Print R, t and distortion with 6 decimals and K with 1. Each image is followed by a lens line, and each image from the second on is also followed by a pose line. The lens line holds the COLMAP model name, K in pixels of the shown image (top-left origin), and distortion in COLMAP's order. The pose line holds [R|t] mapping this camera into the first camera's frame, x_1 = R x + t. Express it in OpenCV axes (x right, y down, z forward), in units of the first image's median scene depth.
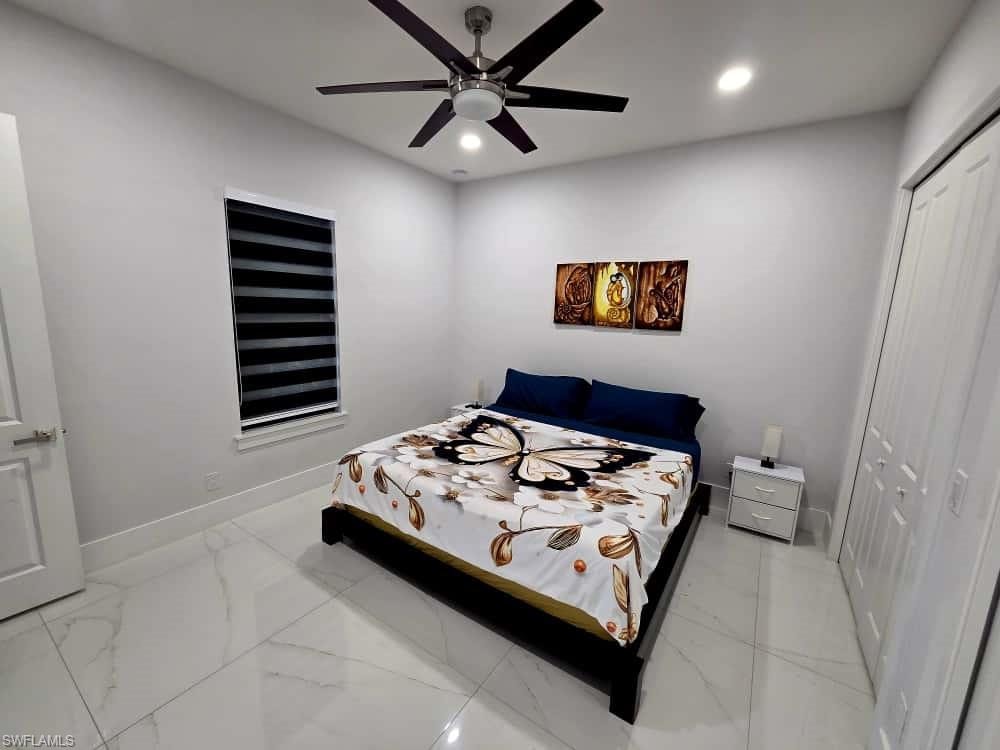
lens RADIAL K [[404.0, 0, 499.8], [0, 404.0, 378.1], [0, 0, 1]] dist [0.002133, 0.000330]
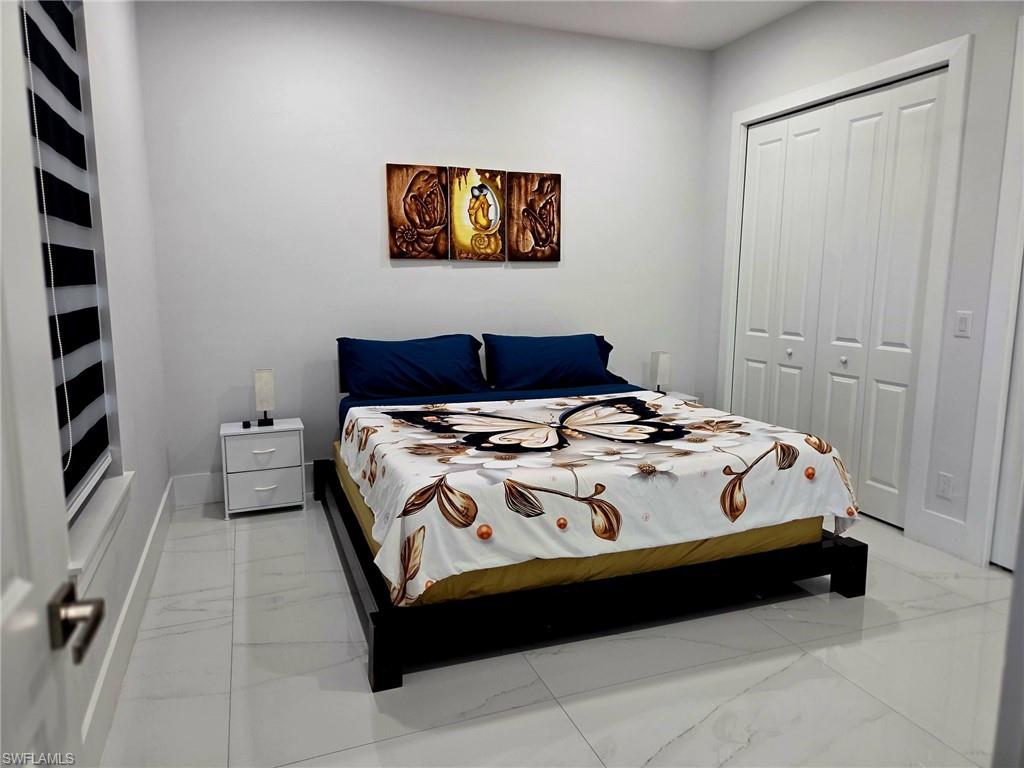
lens RADIAL K [[674.7, 0, 505.9], [0, 674.7, 378.8], [0, 0, 1]] dist [0.063054, 0.000935]
pose [[0.584653, -0.153534, 0.796623, -0.719955], [0.161255, 0.984329, 0.071363, 0.002629], [-0.795096, 0.086737, 0.600249, 0.274331]]
